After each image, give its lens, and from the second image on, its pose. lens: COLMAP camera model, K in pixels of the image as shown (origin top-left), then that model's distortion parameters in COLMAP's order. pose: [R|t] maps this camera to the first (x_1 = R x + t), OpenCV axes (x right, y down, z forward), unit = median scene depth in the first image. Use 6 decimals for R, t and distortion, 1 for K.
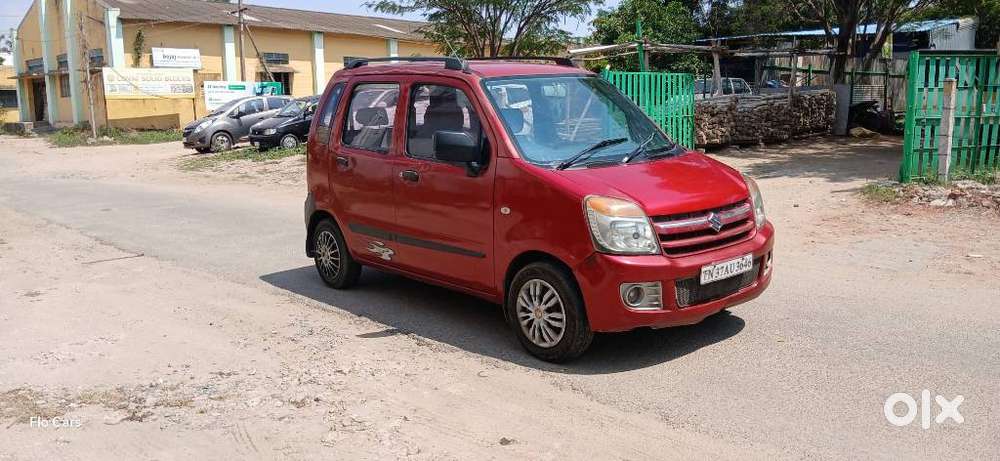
lens RADIAL K [[798.4, 0, 496.8], [0, 798.4, 234.0], [0, 0, 1]] dist [0.077255, -0.155225]
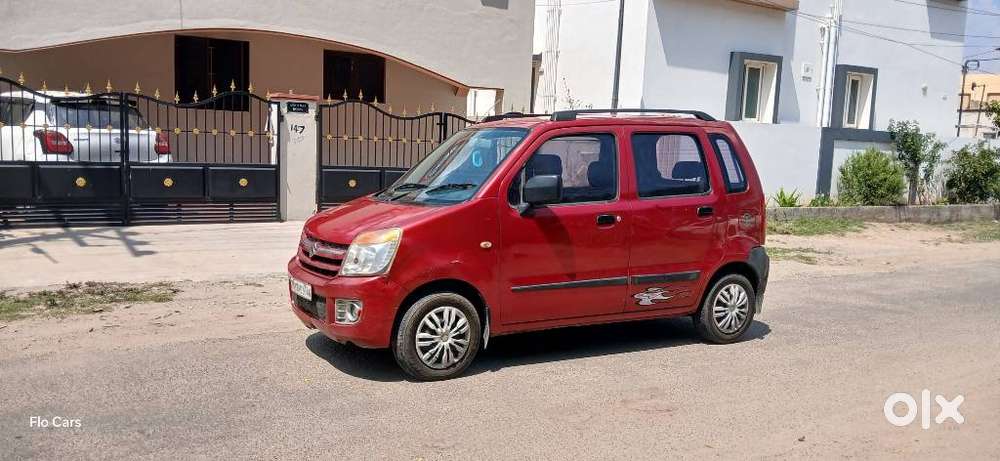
lens RADIAL K [[798.4, 0, 495.3], [0, 798.4, 238.8], [0, 0, 1]] dist [0.077255, -0.155225]
pose [[-0.173897, 0.132164, -0.975855, 1.341840], [-0.194316, 0.966864, 0.165573, -0.271871], [0.965402, 0.218417, -0.142453, 1.383304]]
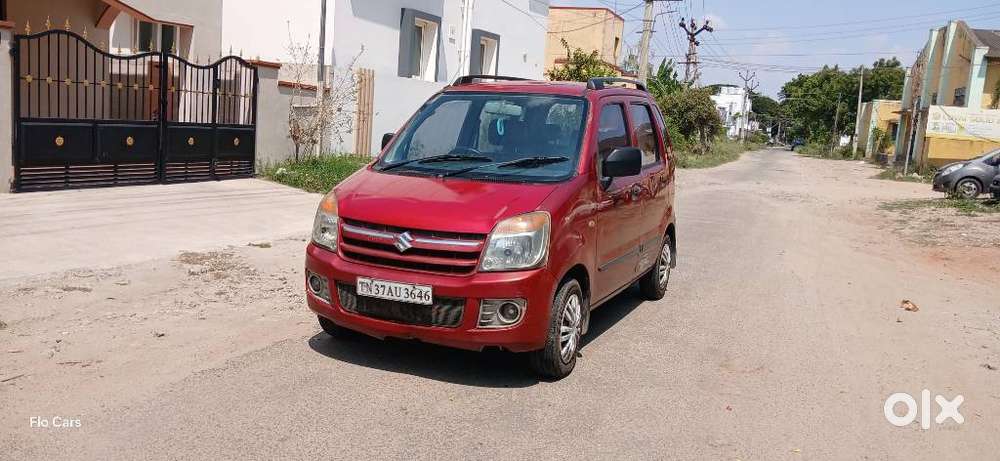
lens RADIAL K [[798.4, 0, 491.0], [0, 798.4, 228.3], [0, 0, 1]] dist [0.077255, -0.155225]
pose [[0.431508, 0.175919, -0.884790, 1.124156], [-0.225213, 0.970753, 0.083175, -0.129375], [0.873544, 0.163376, 0.458507, 0.630422]]
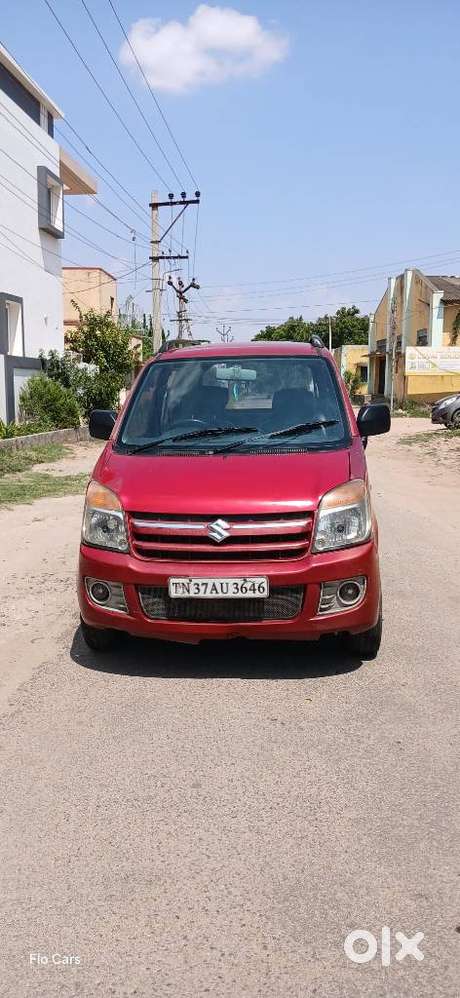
lens RADIAL K [[796.8, 0, 219.8], [0, 796.8, 499.3], [0, 0, 1]] dist [0.077255, -0.155225]
pose [[0.685313, 0.121572, -0.718030, 0.845510], [-0.130412, 0.990517, 0.043238, -0.081693], [0.716477, 0.064008, 0.694668, 0.401496]]
